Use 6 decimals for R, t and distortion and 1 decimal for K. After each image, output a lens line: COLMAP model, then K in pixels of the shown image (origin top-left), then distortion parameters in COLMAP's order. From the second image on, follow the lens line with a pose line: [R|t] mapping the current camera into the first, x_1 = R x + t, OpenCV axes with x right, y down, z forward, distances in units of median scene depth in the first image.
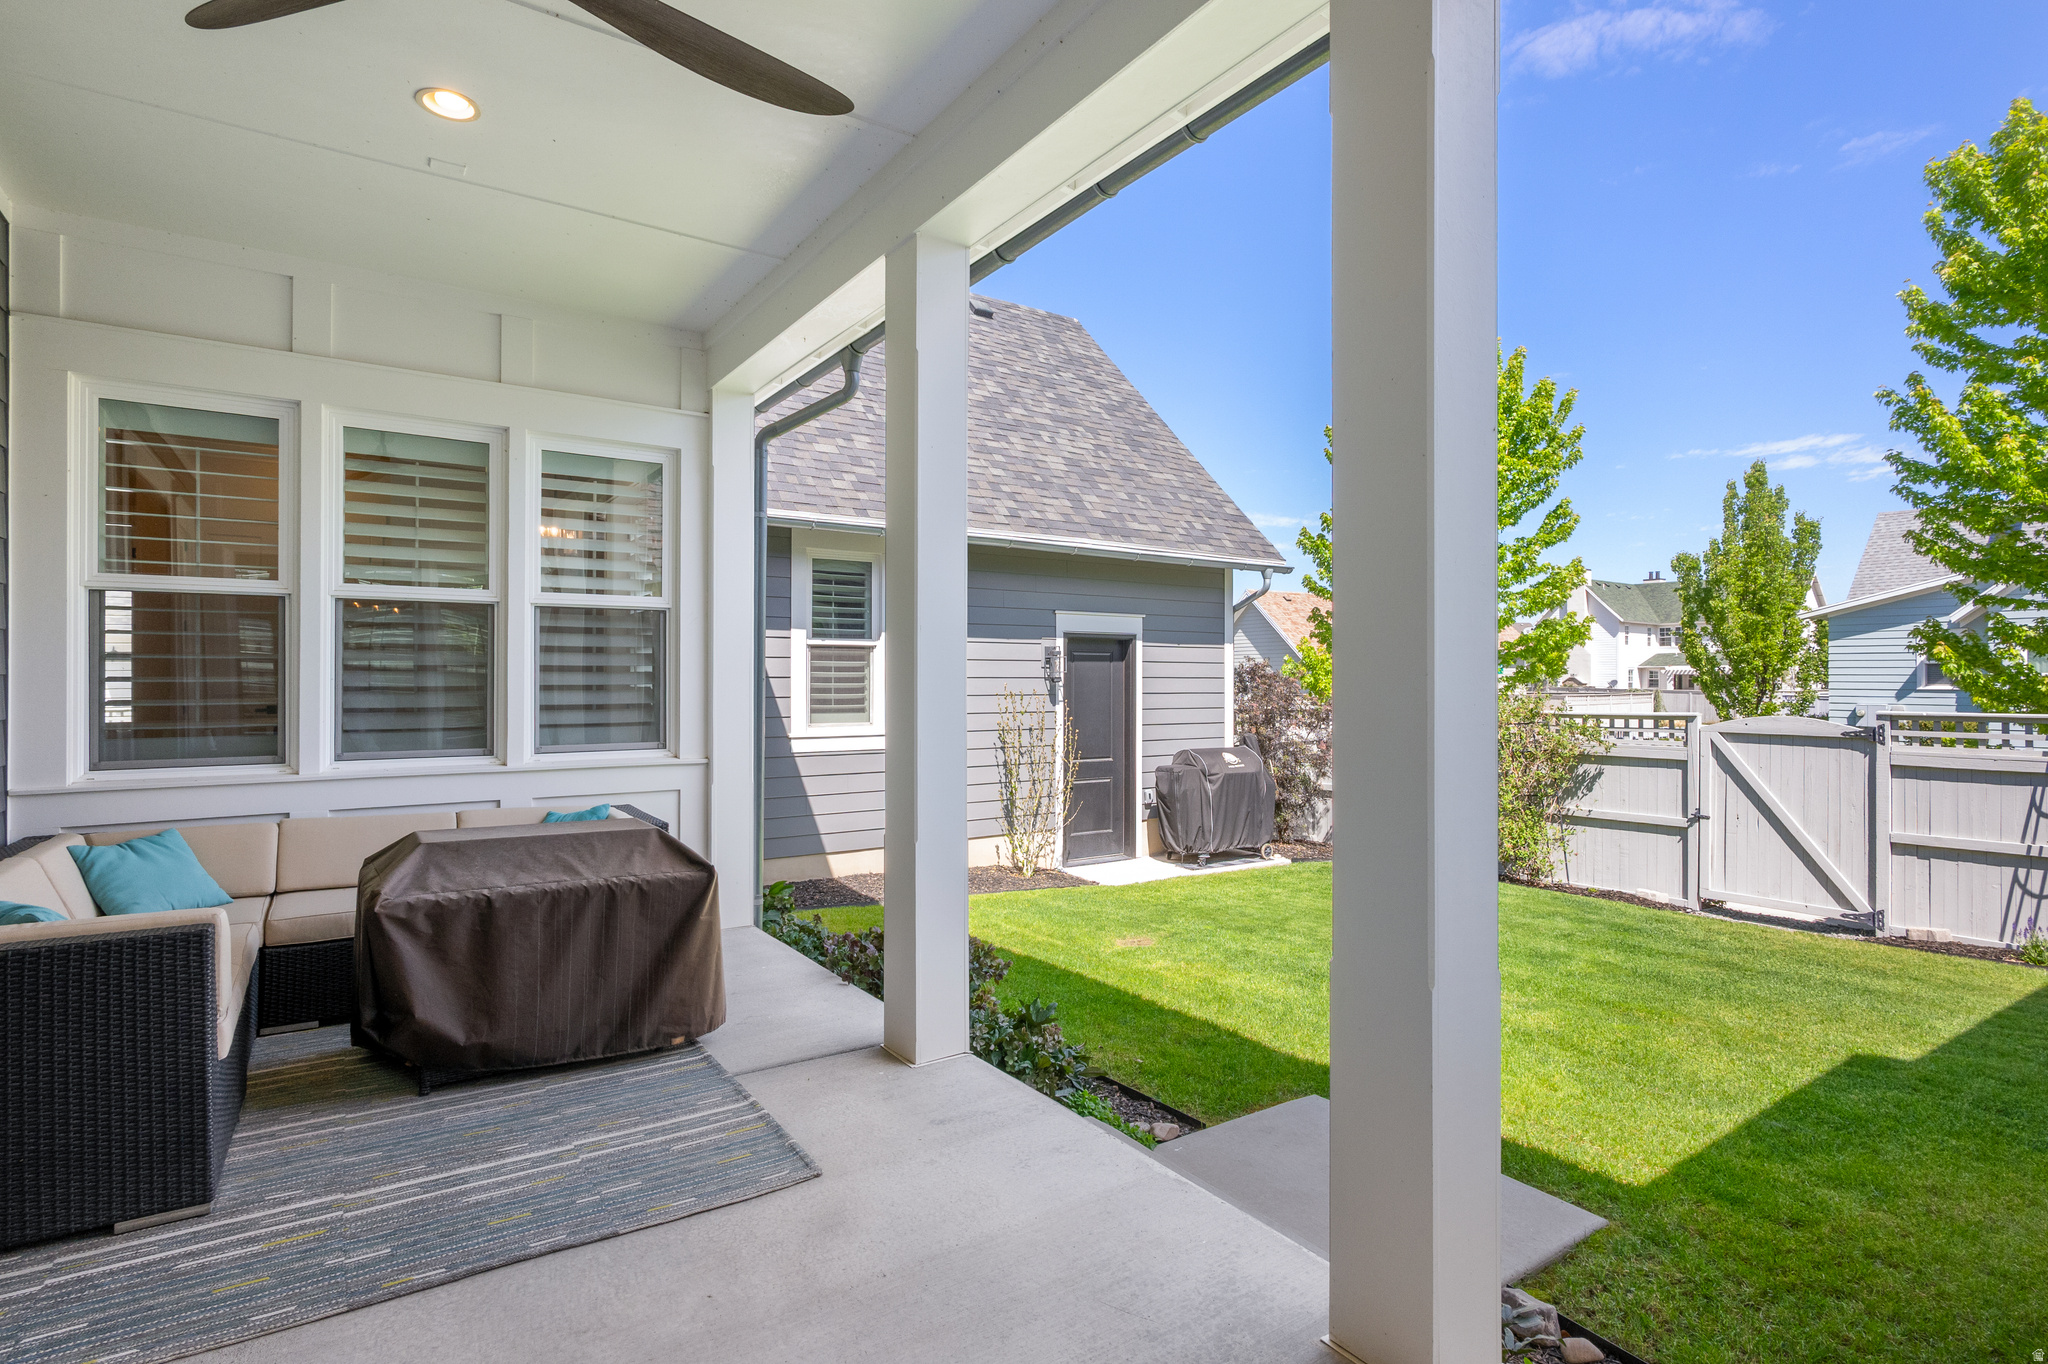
lens RADIAL K [[1023.6, 0, 1026.4], [0, 1023.6, 683.3], [0, 0, 1]] dist [0.000424, 0.001331]
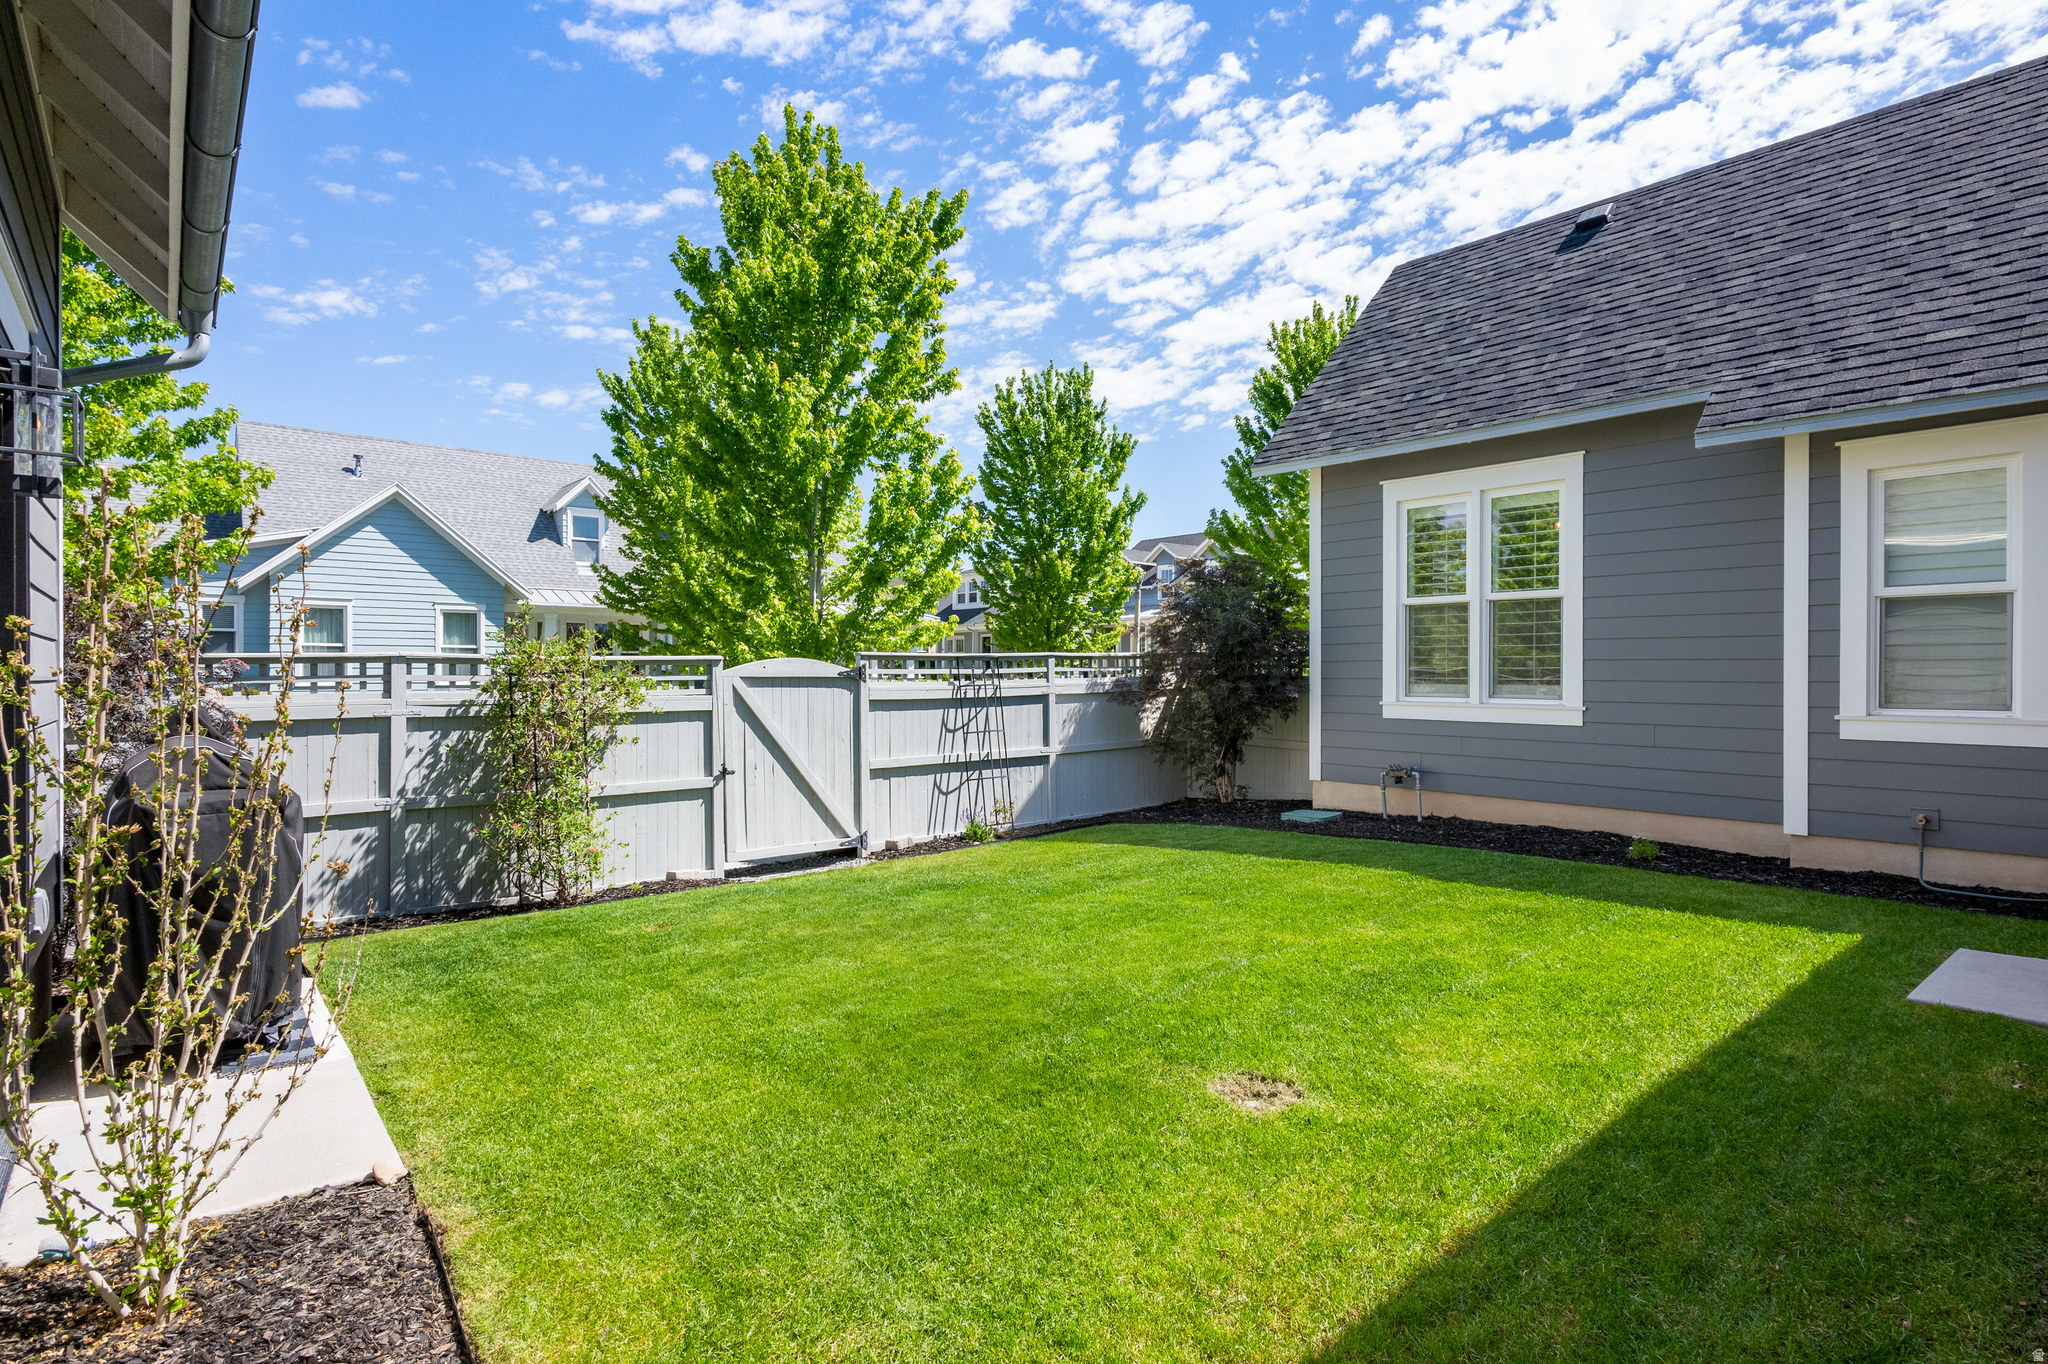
lens RADIAL K [[1023.6, 0, 1024.8], [0, 1023.6, 671.1], [0, 0, 1]] dist [0.000424, 0.001331]
pose [[-0.108132, -0.025463, 0.993810, -0.374838], [-0.020224, 0.999521, 0.023409, 0.024698], [-0.993931, -0.017567, -0.108596, 1.265136]]
